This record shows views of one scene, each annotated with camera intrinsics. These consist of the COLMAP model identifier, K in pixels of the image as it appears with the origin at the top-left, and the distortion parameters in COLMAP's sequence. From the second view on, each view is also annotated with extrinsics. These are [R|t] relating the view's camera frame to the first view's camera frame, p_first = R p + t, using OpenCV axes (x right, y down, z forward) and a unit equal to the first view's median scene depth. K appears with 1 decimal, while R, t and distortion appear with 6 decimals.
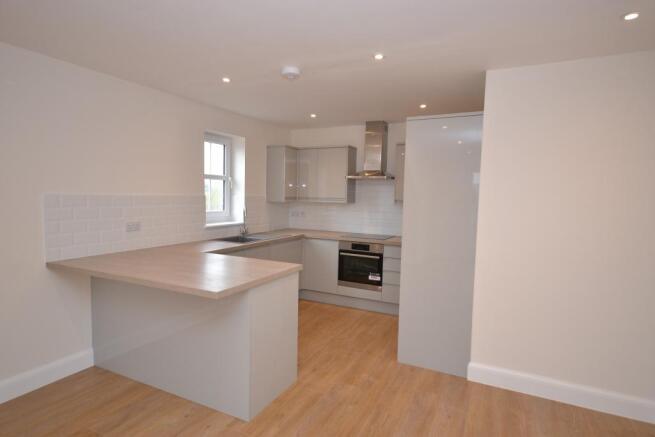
lens RADIAL K [[358.9, 0, 327.5], [0, 358.9, 218.5], [0, 0, 1]] dist [-0.000001, 0.000003]
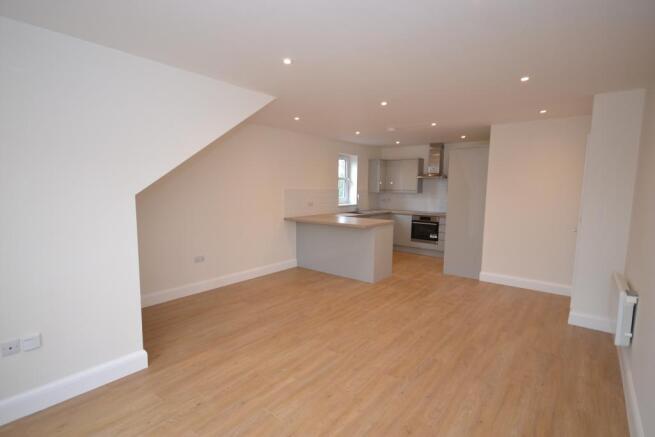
lens RADIAL K [[339.1, 0, 316.9], [0, 339.1, 220.0], [0, 0, 1]] dist [0.000800, -0.000149]
pose [[0.973603, 0.013234, -0.227865, -0.040756], [-0.007078, 0.999588, 0.027812, 0.044643], [0.228139, -0.025465, 0.973295, -0.672996]]
